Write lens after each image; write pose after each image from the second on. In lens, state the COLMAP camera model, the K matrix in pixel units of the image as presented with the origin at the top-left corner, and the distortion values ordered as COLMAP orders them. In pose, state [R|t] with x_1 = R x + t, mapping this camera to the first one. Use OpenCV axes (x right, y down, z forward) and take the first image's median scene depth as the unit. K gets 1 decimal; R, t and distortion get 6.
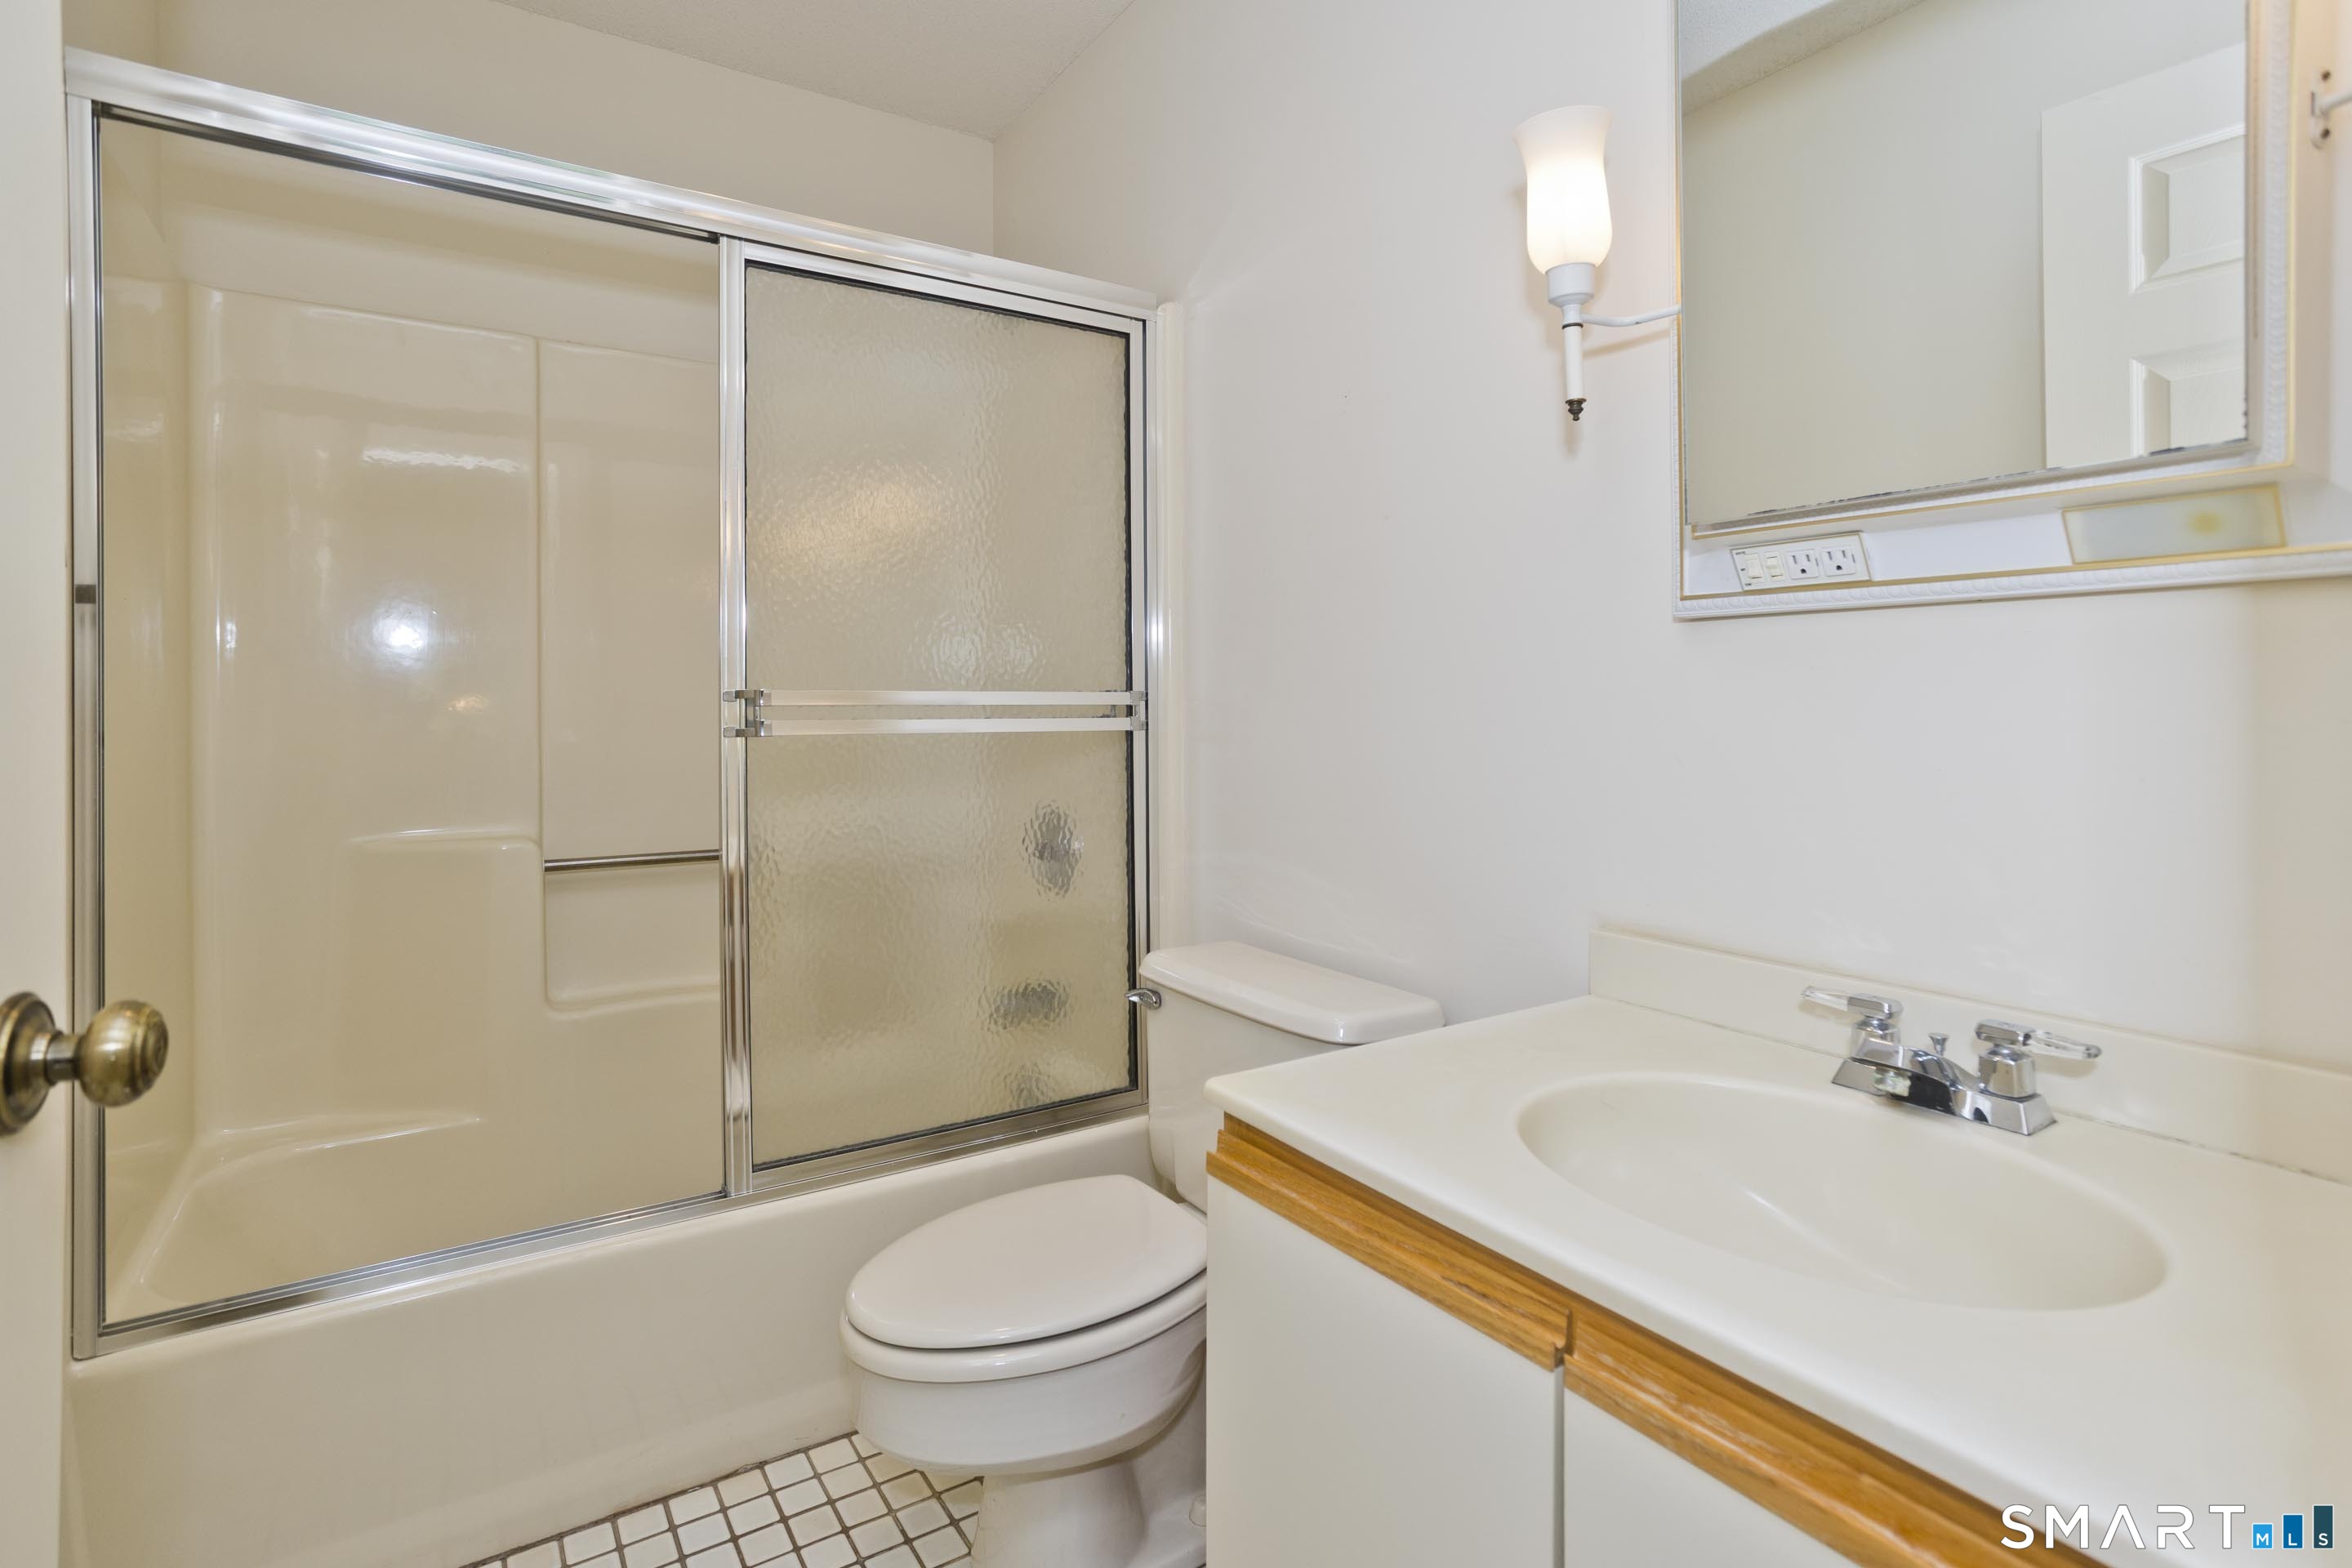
lens RADIAL K [[1145.2, 0, 1190.3], [0, 1145.2, 757.9], [0, 0, 1]] dist [-0.057179, 0.036993]
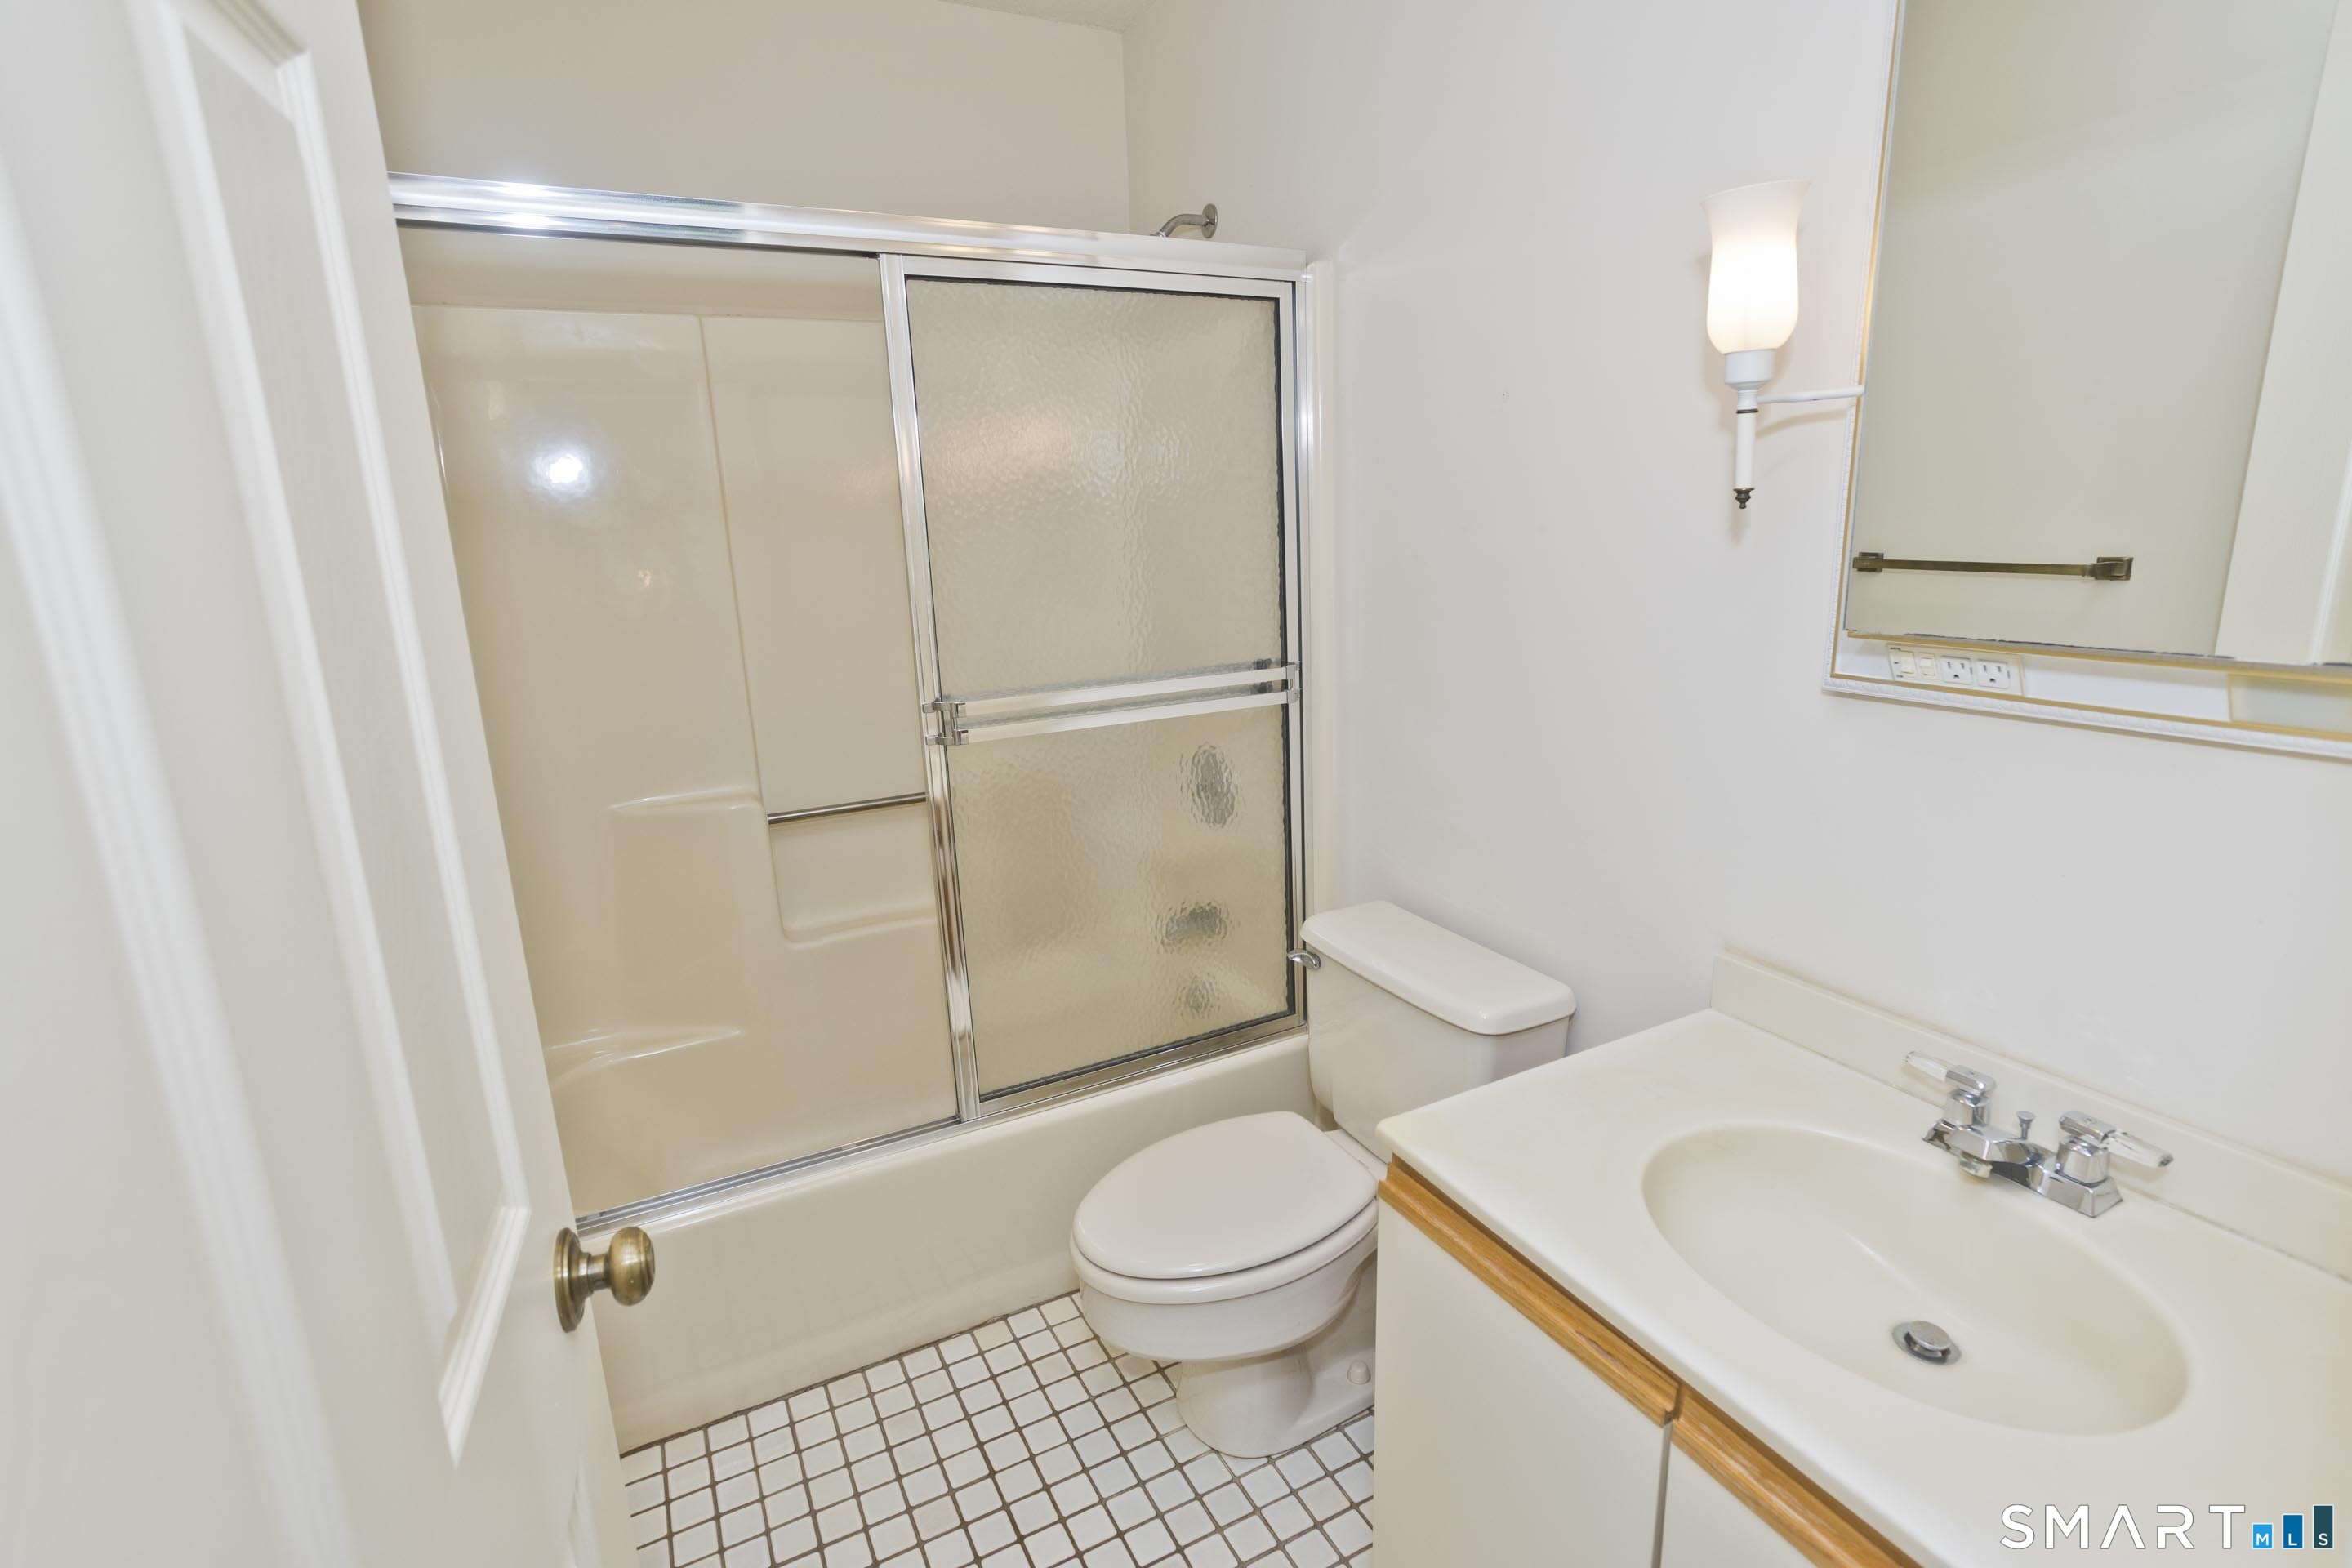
lens RADIAL K [[1135.4, 0, 1195.3], [0, 1135.4, 749.3], [0, 0, 1]] dist [-0.055837, 0.036411]
pose [[0.995870, -0.004791, -0.090662, -0.052180], [0.025691, 0.972660, 0.230809, -0.291236], [0.087077, -0.232185, 0.968766, -0.060876]]
